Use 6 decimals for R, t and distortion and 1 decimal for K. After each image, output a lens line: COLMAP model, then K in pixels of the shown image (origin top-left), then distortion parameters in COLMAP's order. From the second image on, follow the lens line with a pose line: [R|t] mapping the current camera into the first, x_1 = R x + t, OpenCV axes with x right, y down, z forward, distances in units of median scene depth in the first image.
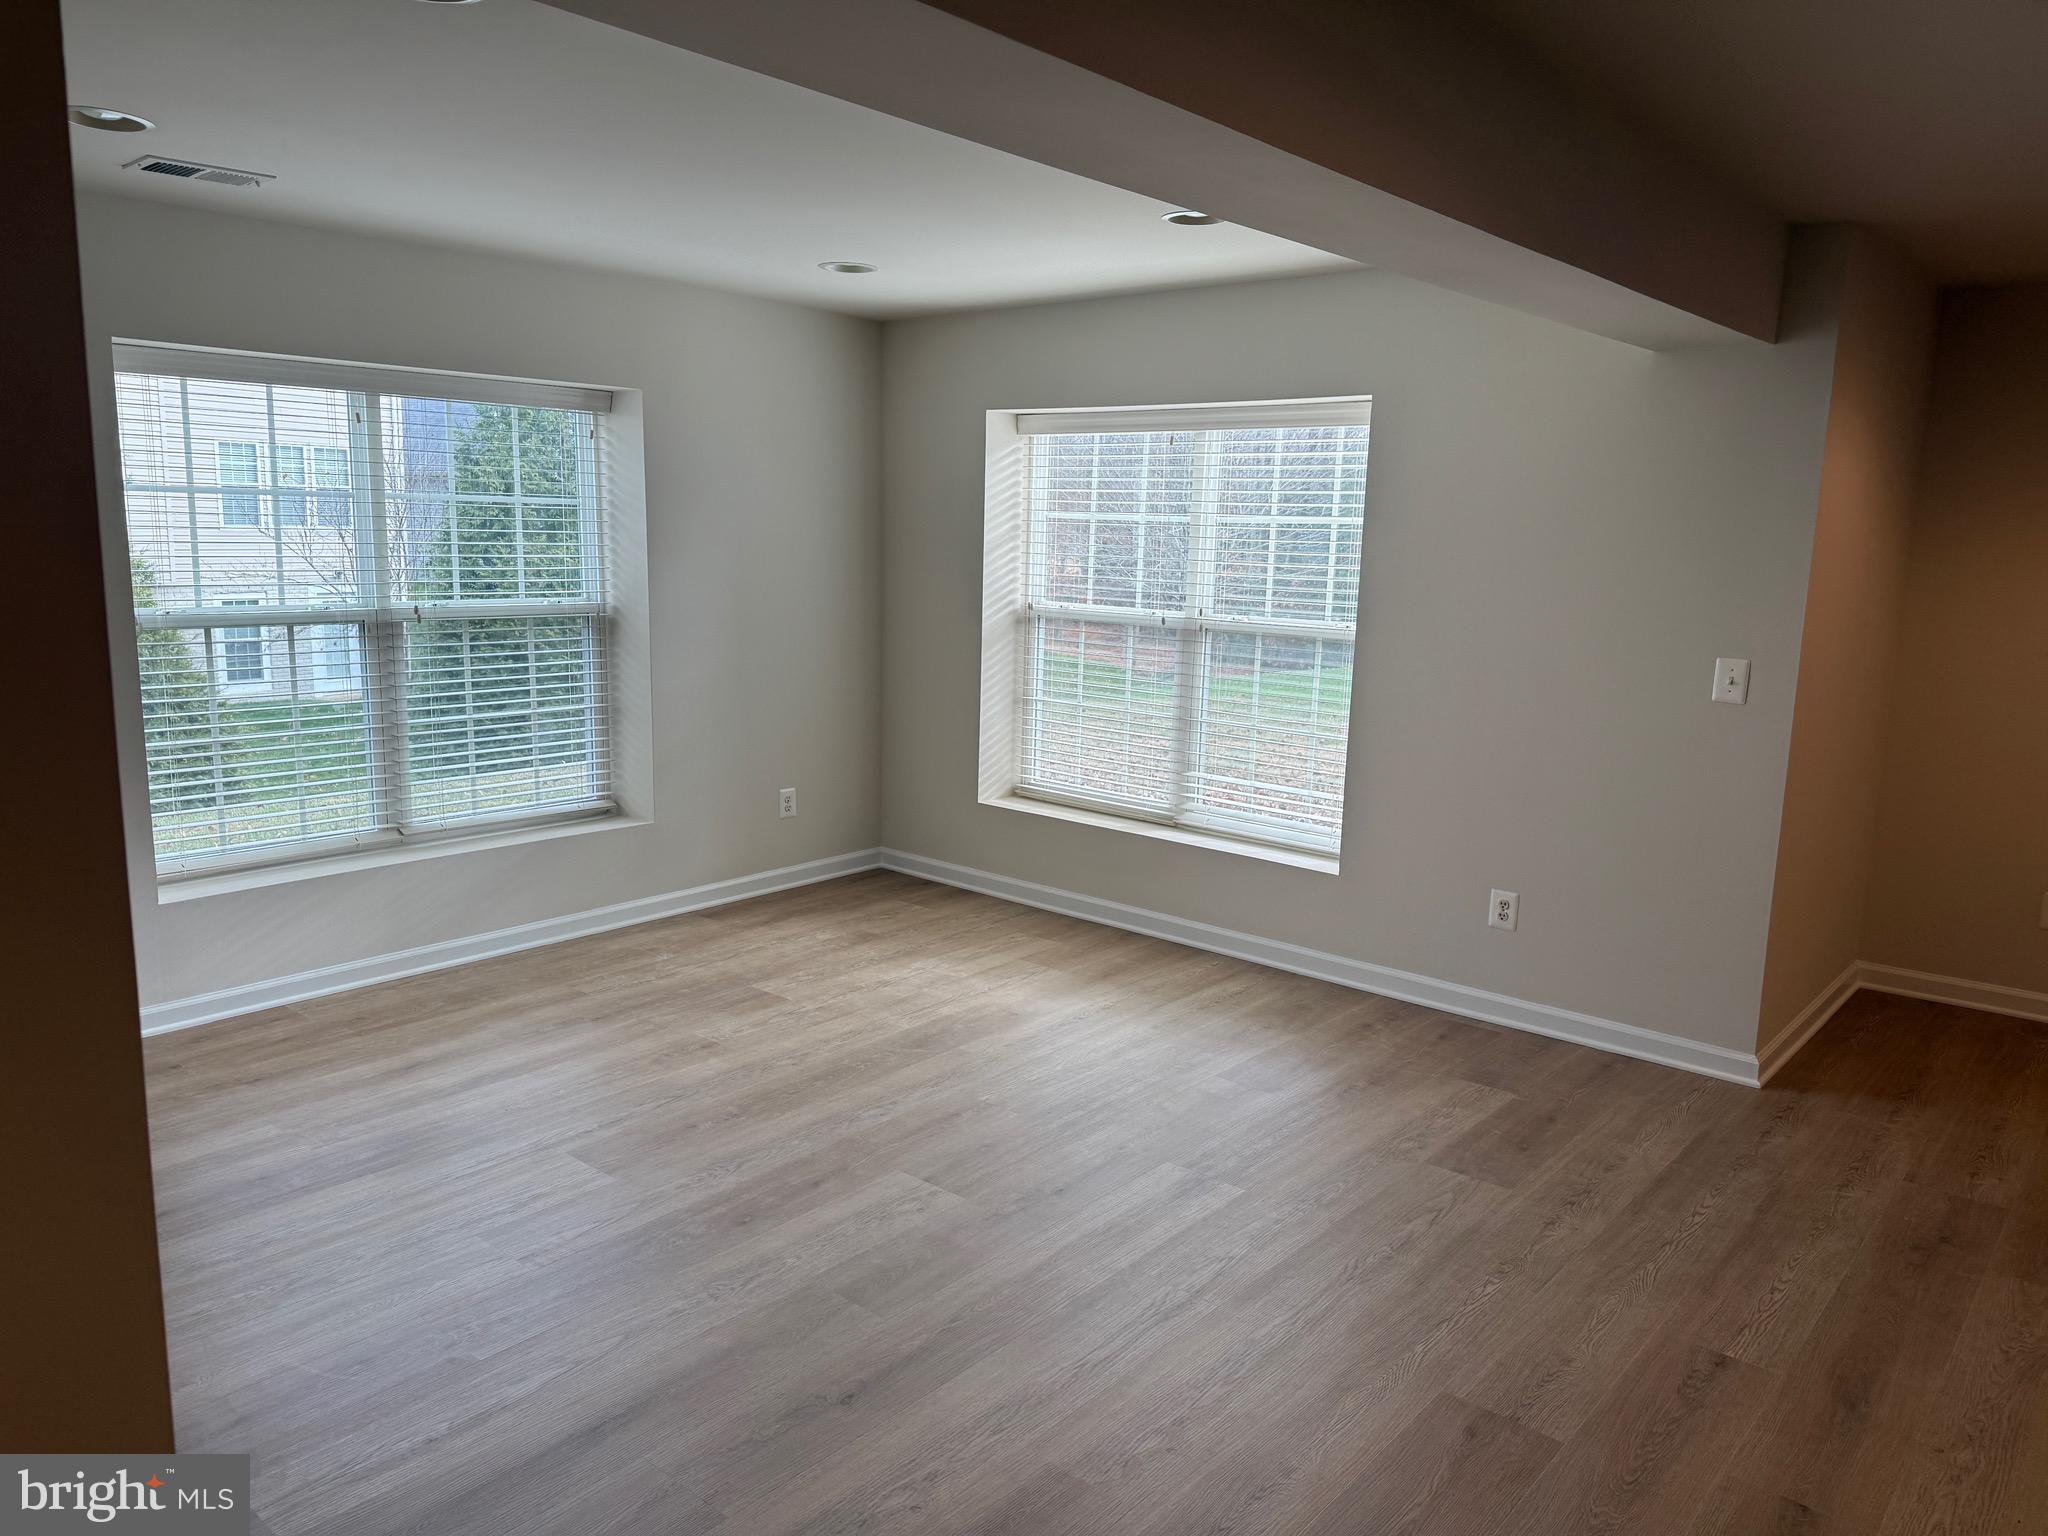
lens RADIAL K [[1429.6, 0, 1024.2], [0, 1429.6, 765.4], [0, 0, 1]] dist [0.075522, -0.097748]
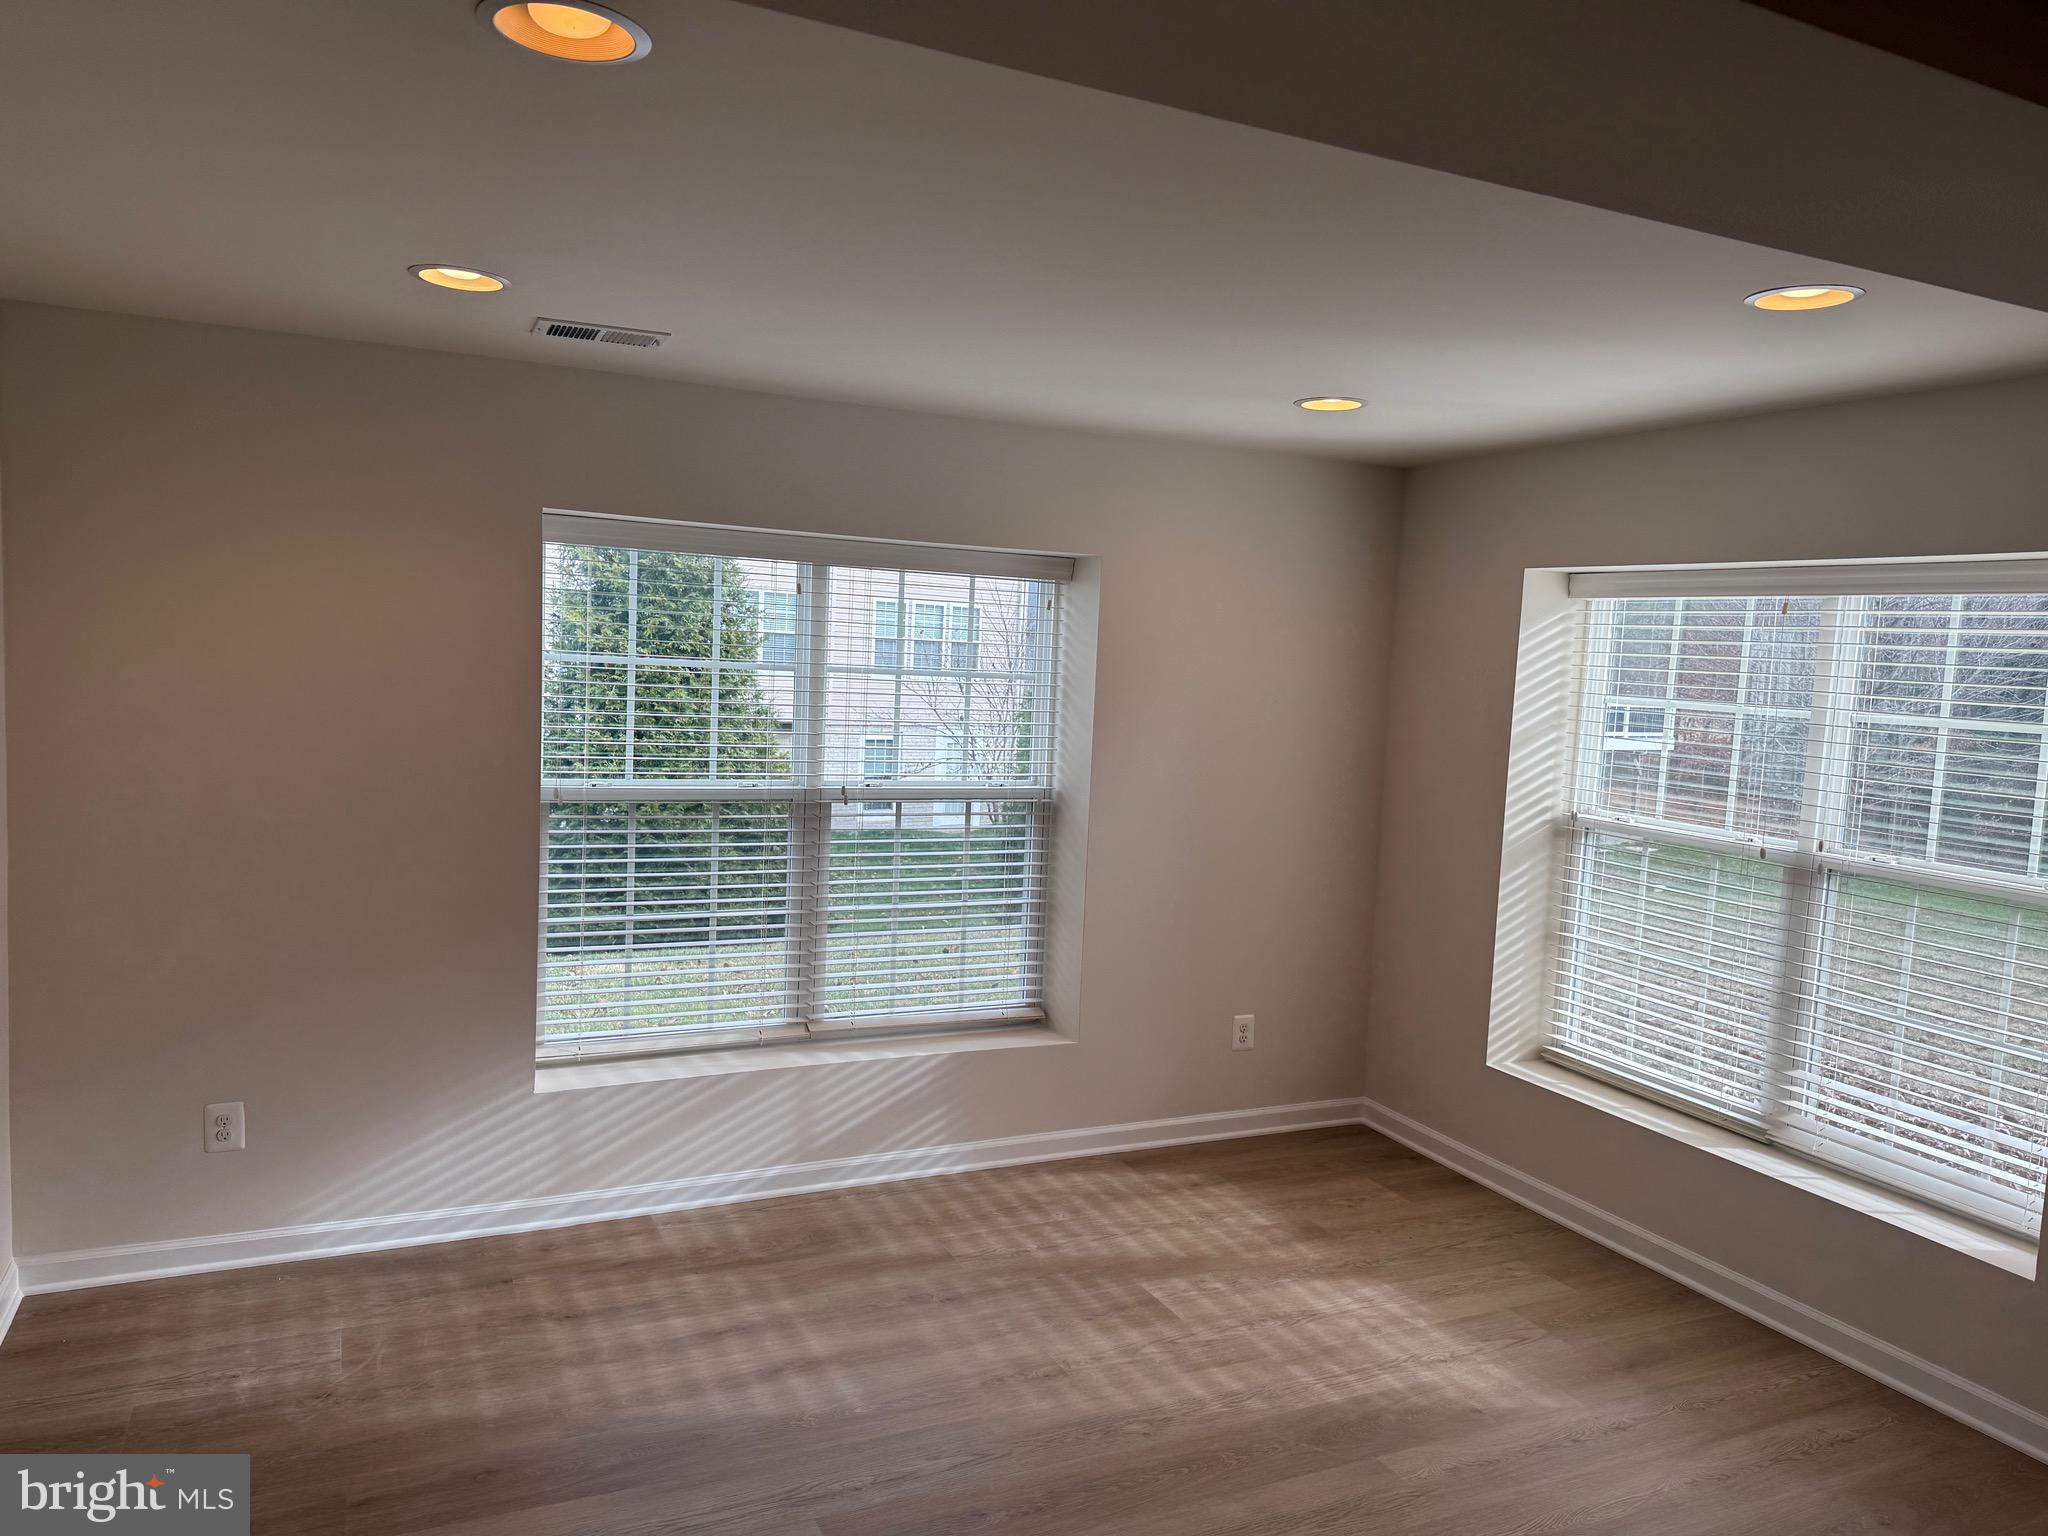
lens RADIAL K [[1429.6, 0, 1025.6], [0, 1429.6, 769.9], [0, 0, 1]] dist [0.075522, -0.097748]
pose [[0.912977, 0.050577, -0.404865, 0.058296], [-0.090812, 0.992586, -0.080786, -0.056919], [0.397777, 0.110522, 0.910801, 0.210499]]
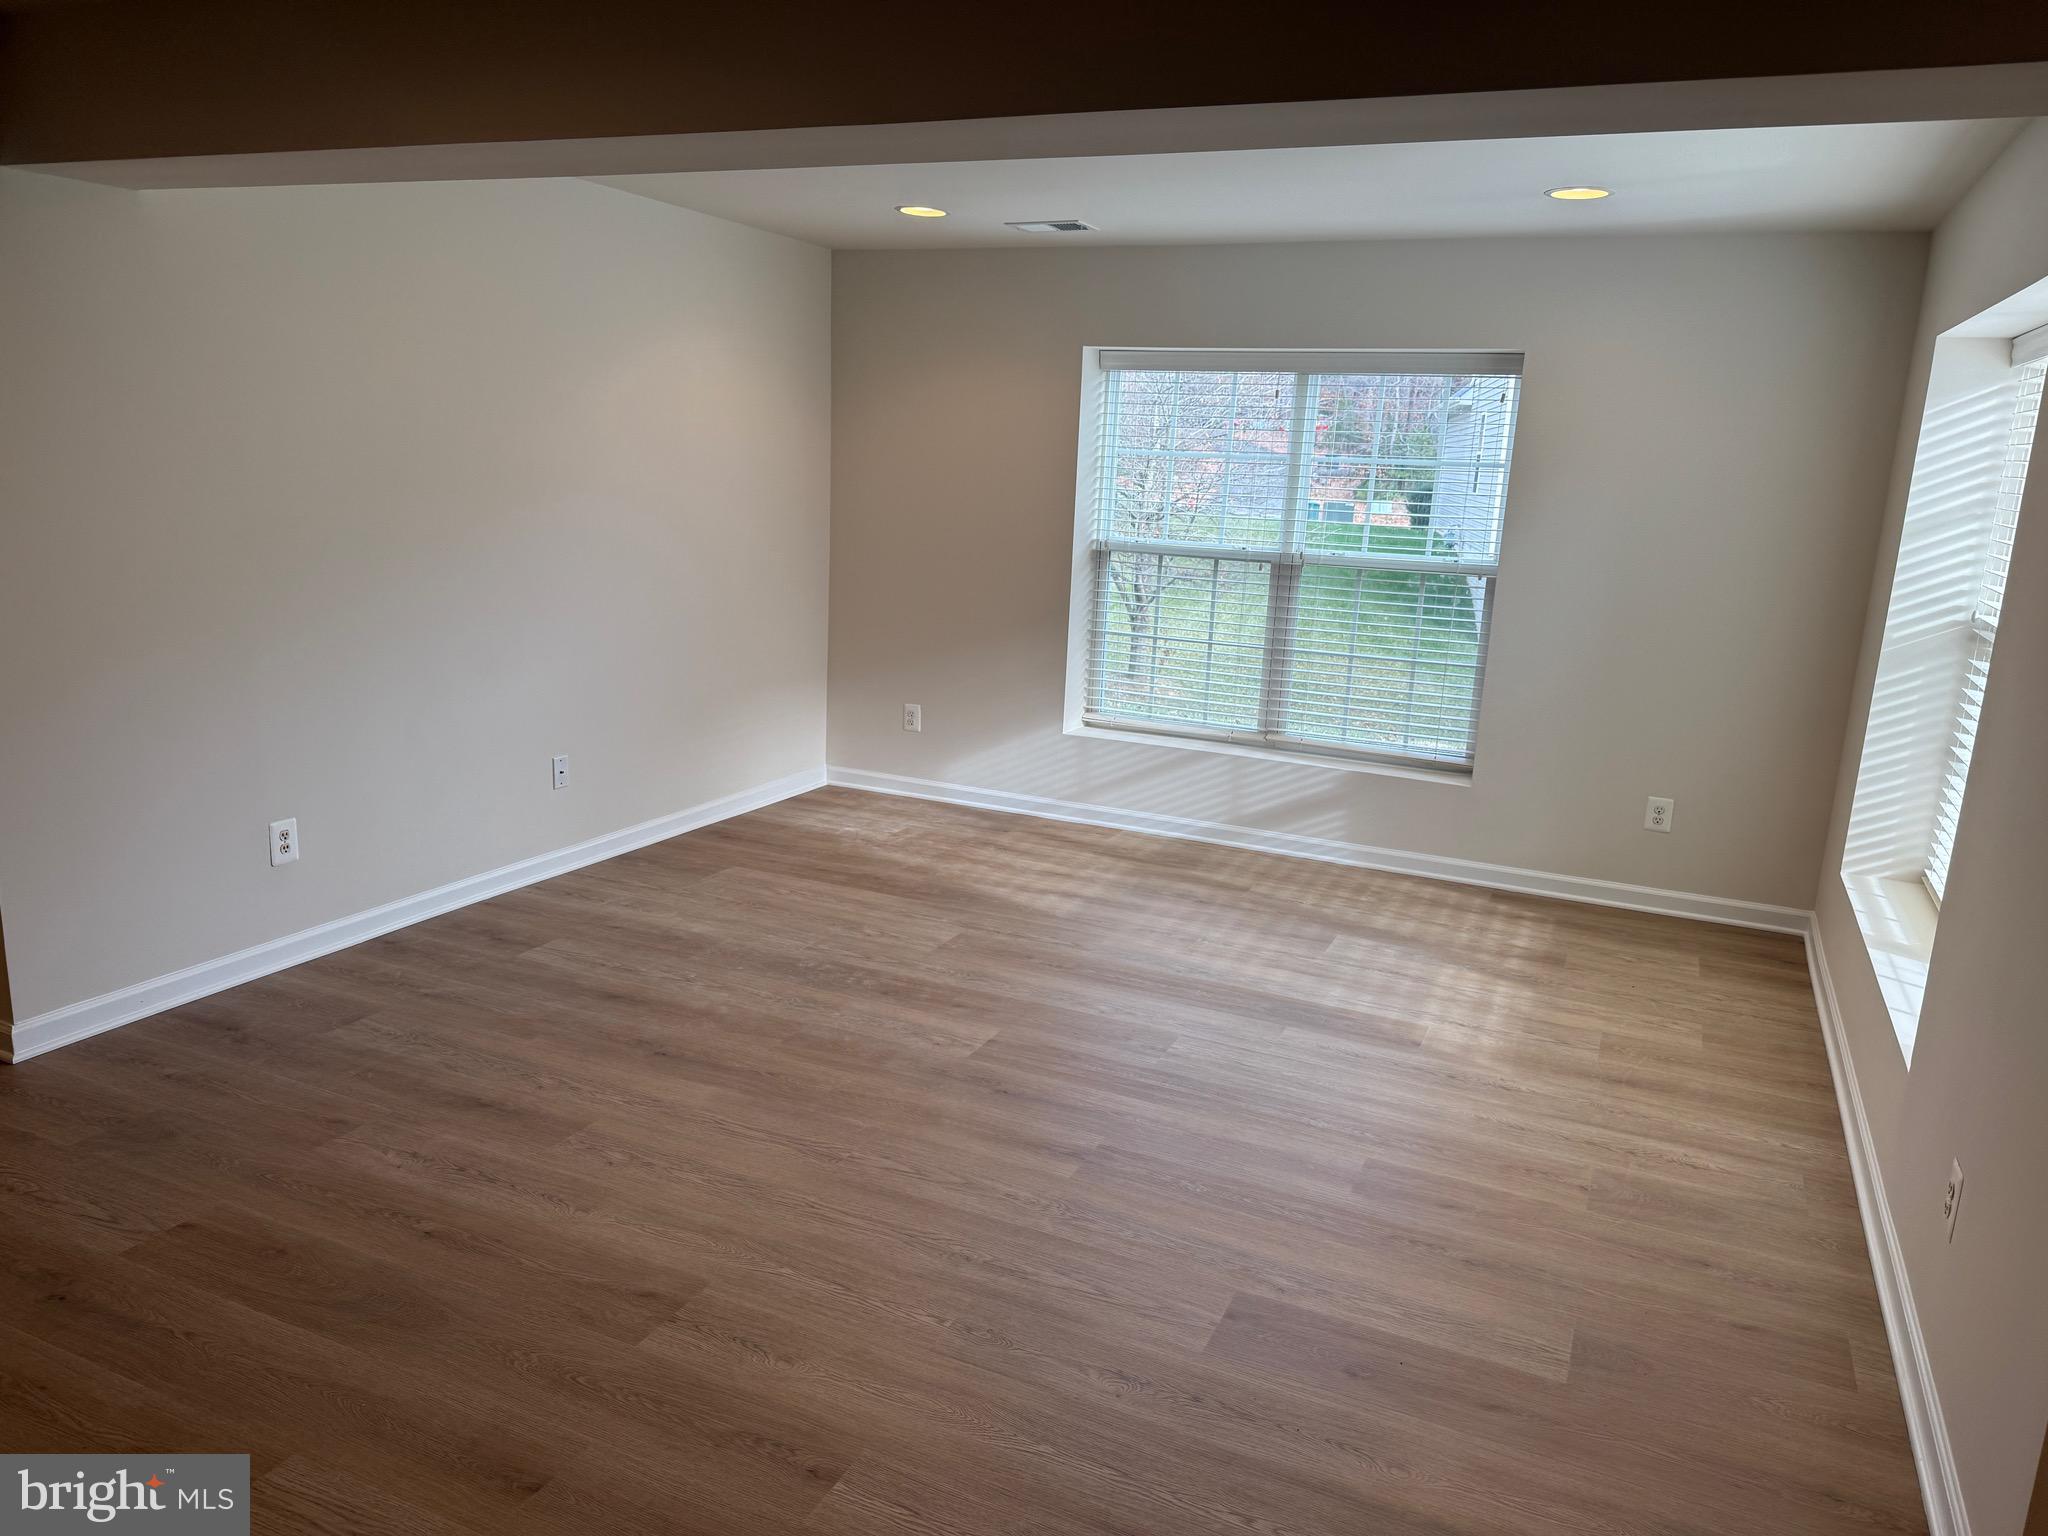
lens RADIAL K [[1429.6, 0, 1018.5], [0, 1429.6, 757.8], [0, 0, 1]] dist [0.075522, -0.097748]
pose [[0.270091, 0.187711, -0.944360, 0.667819], [-0.198751, 0.970557, 0.136075, -0.059731], [0.942098, 0.150940, 0.299446, 0.450553]]
